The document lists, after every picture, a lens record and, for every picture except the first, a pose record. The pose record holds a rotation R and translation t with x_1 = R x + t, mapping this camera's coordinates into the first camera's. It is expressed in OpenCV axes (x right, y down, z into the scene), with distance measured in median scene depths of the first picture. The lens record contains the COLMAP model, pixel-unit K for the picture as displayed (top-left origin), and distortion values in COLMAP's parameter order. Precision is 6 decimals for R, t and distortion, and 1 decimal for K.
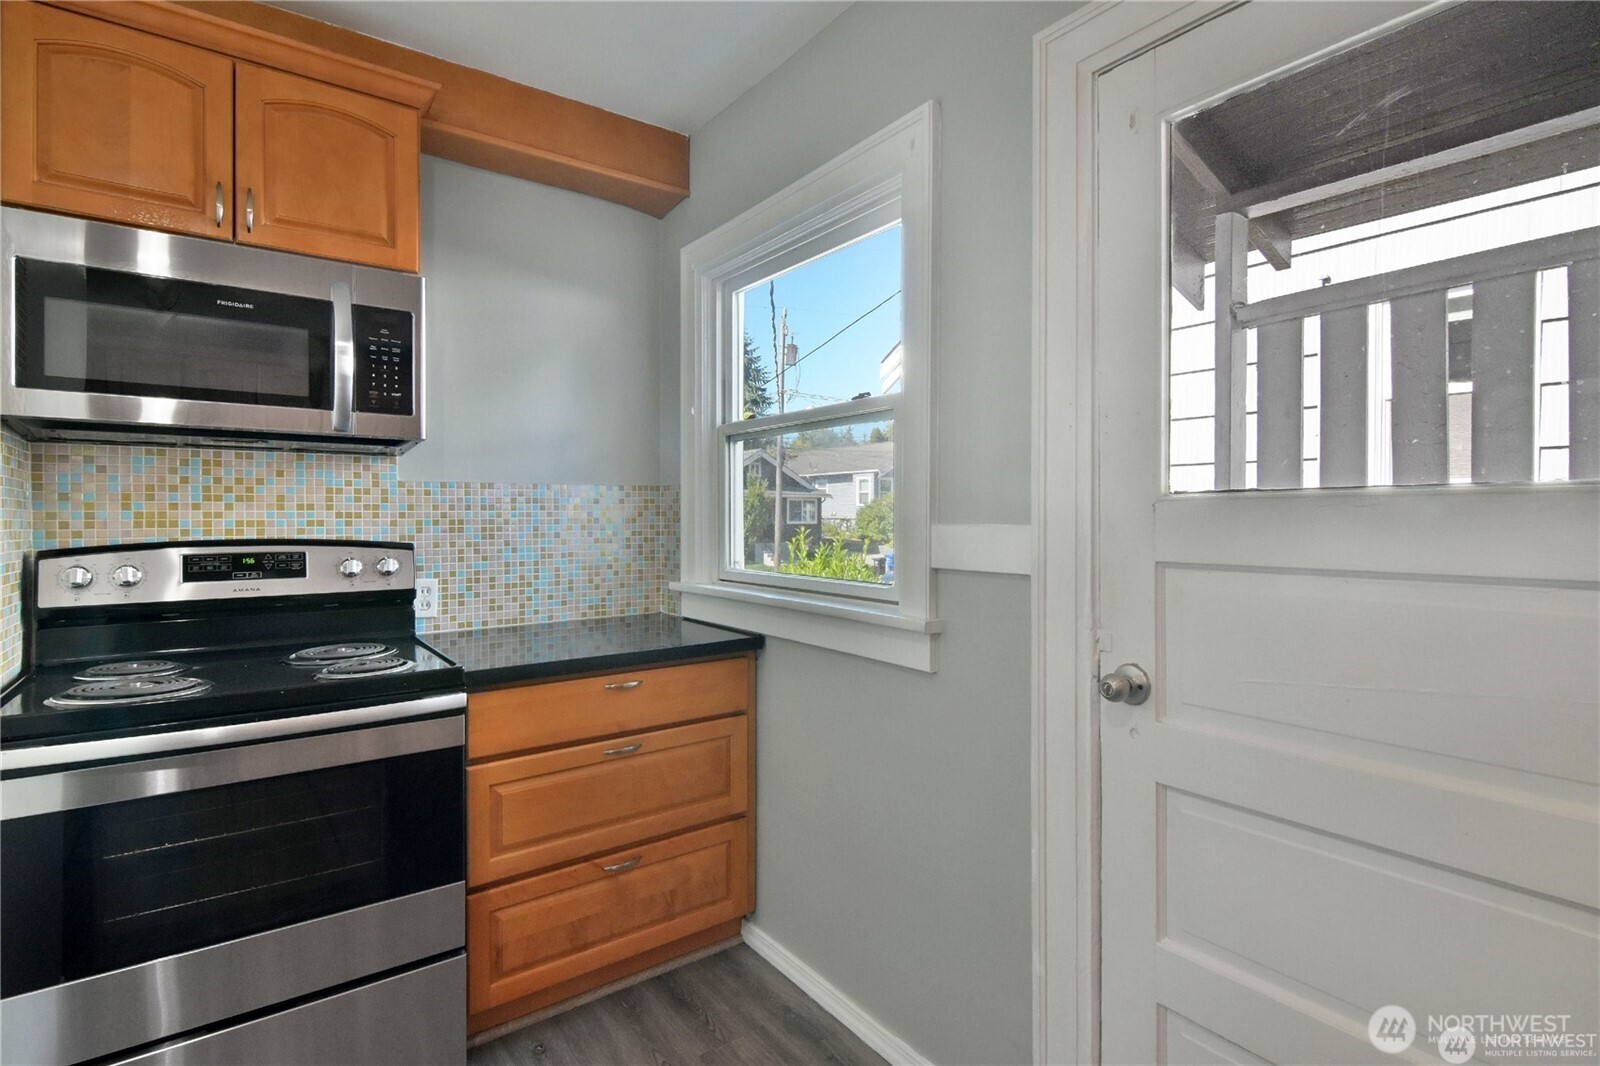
lens RADIAL K [[774.9, 0, 798.5], [0, 774.9, 525.9], [0, 0, 1]] dist [0.006772, -0.003370]
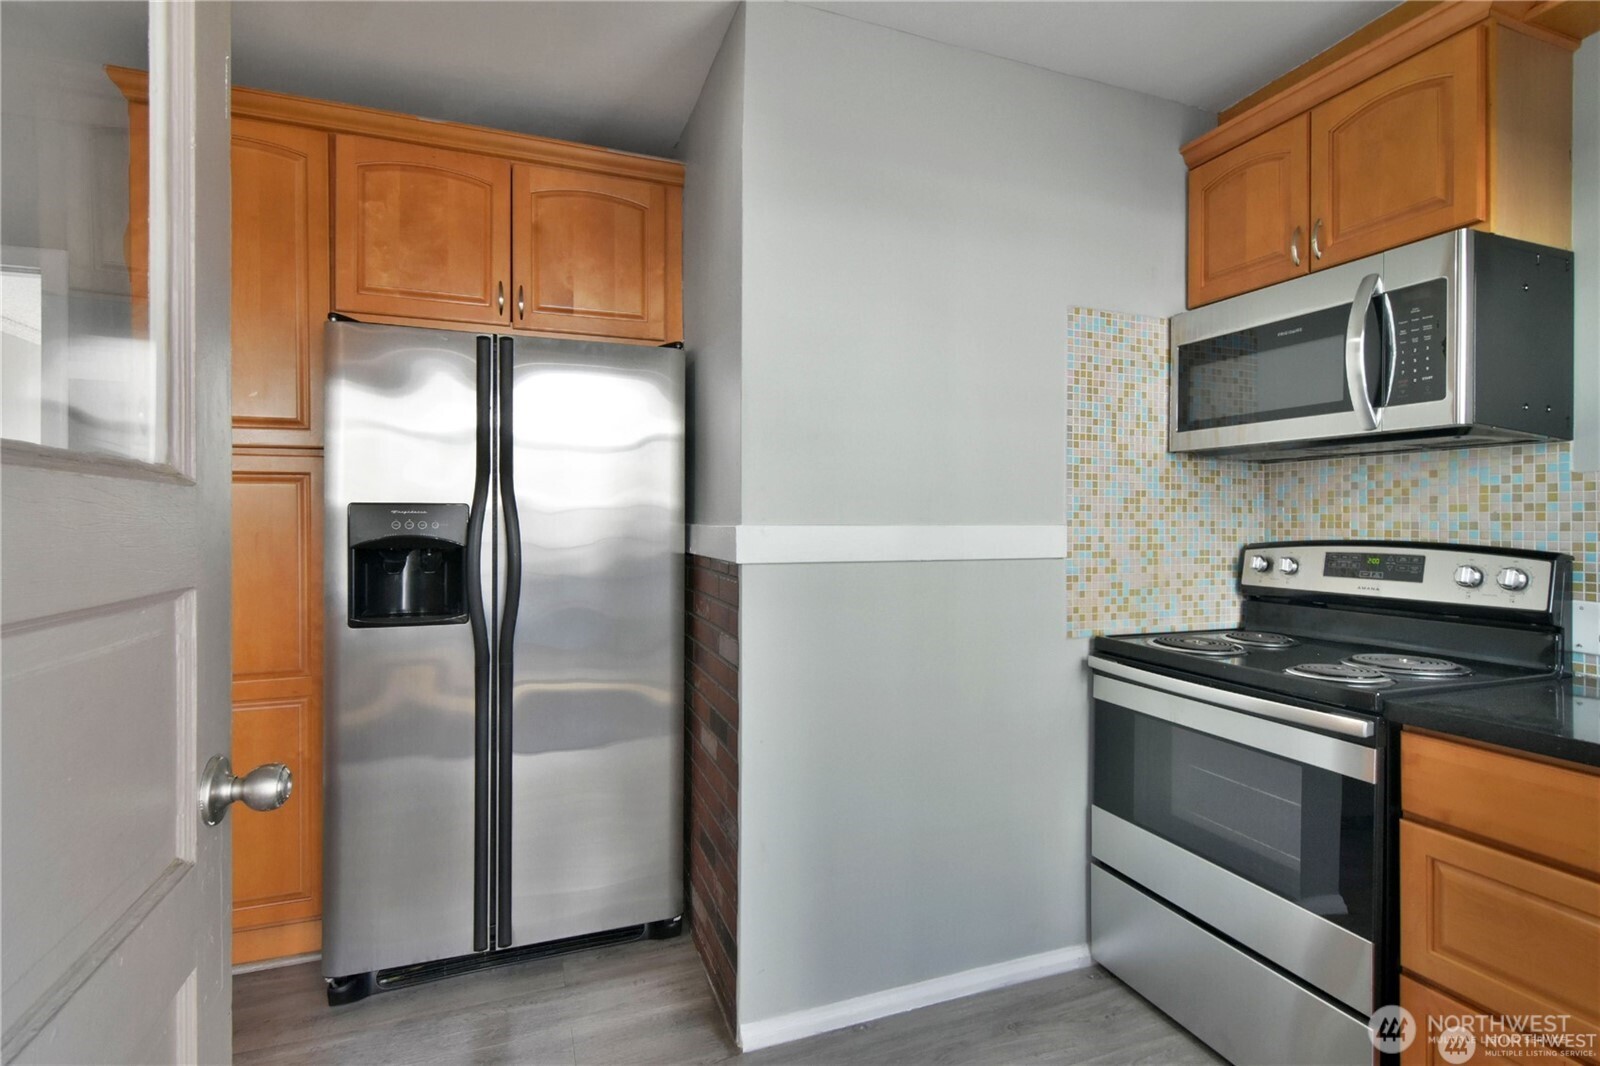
lens RADIAL K [[774.9, 0, 802.0], [0, 774.9, 523.6], [0, 0, 1]] dist [0.006772, -0.003370]
pose [[-0.274437, 0.004345, -0.961595, 0.495557], [-0.014952, 0.999850, 0.008785, -0.002768], [0.961489, 0.016789, -0.274331, 0.546246]]
